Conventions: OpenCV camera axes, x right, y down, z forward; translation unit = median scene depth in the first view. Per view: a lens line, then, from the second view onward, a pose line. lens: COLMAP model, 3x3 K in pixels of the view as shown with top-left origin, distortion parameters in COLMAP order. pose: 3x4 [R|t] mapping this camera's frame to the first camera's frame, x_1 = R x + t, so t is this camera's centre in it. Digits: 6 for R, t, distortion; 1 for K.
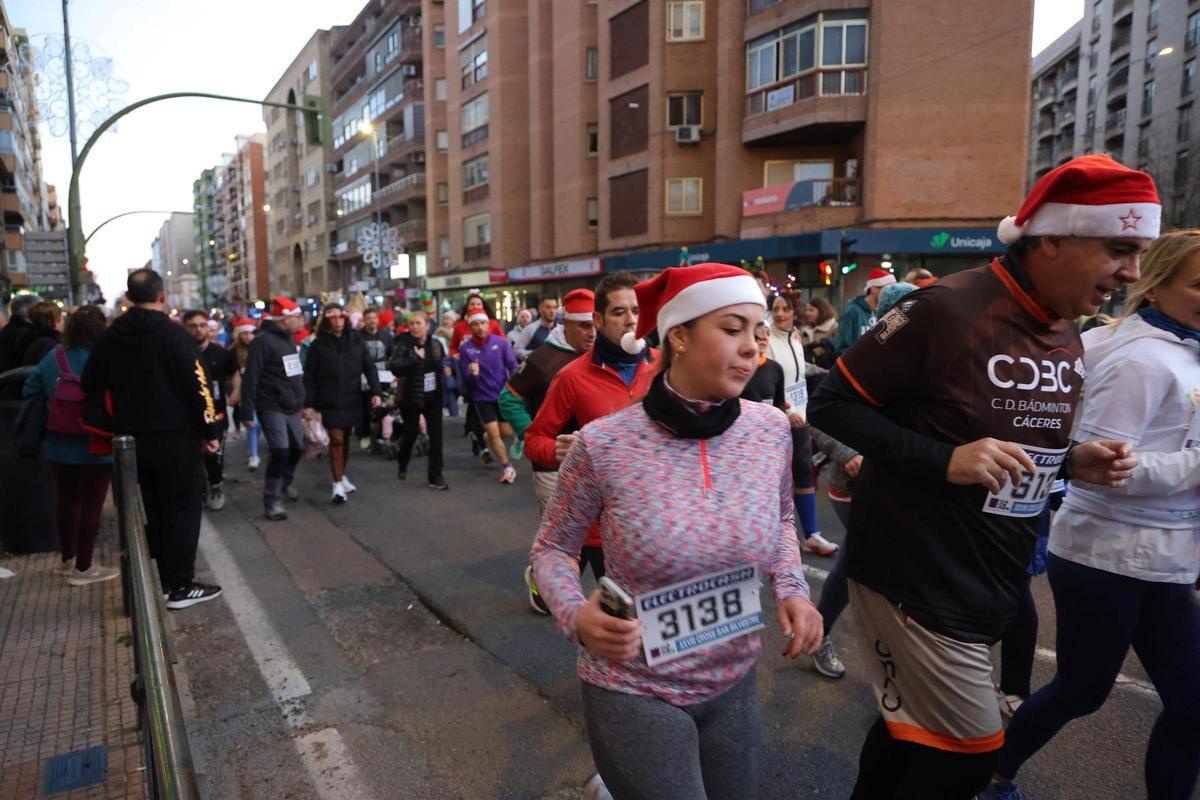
lens RADIAL K [[800.7, 0, 611.0], [0, 800.7, 405.9], [0, 0, 1]] dist [0.000174, 0.006550]
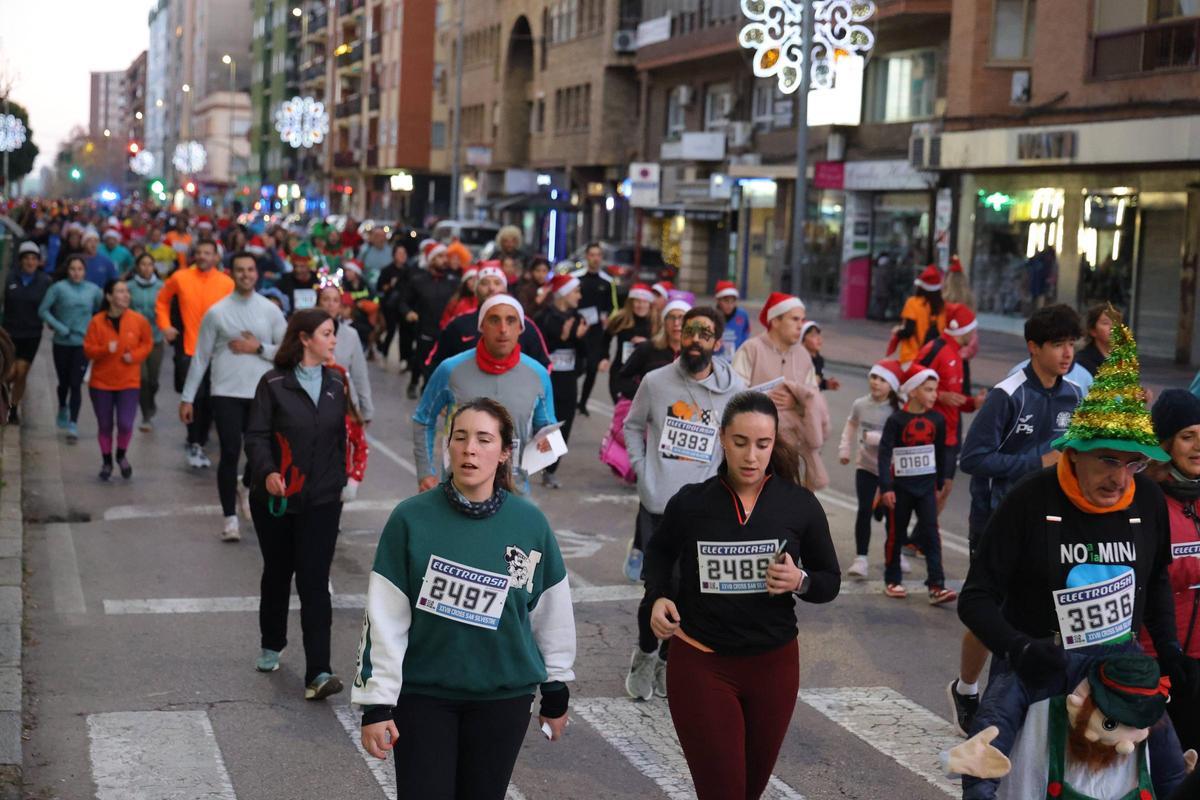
lens RADIAL K [[2169.5, 0, 608.4], [0, 2169.5, 401.9], [0, 0, 1]] dist [0.110620, 0.000000]
pose [[0.952946, 0.071487, -0.294591, -0.103397], [-0.081075, 0.996498, -0.020448, -0.028235], [0.292098, 0.043370, 0.955405, 0.165810]]
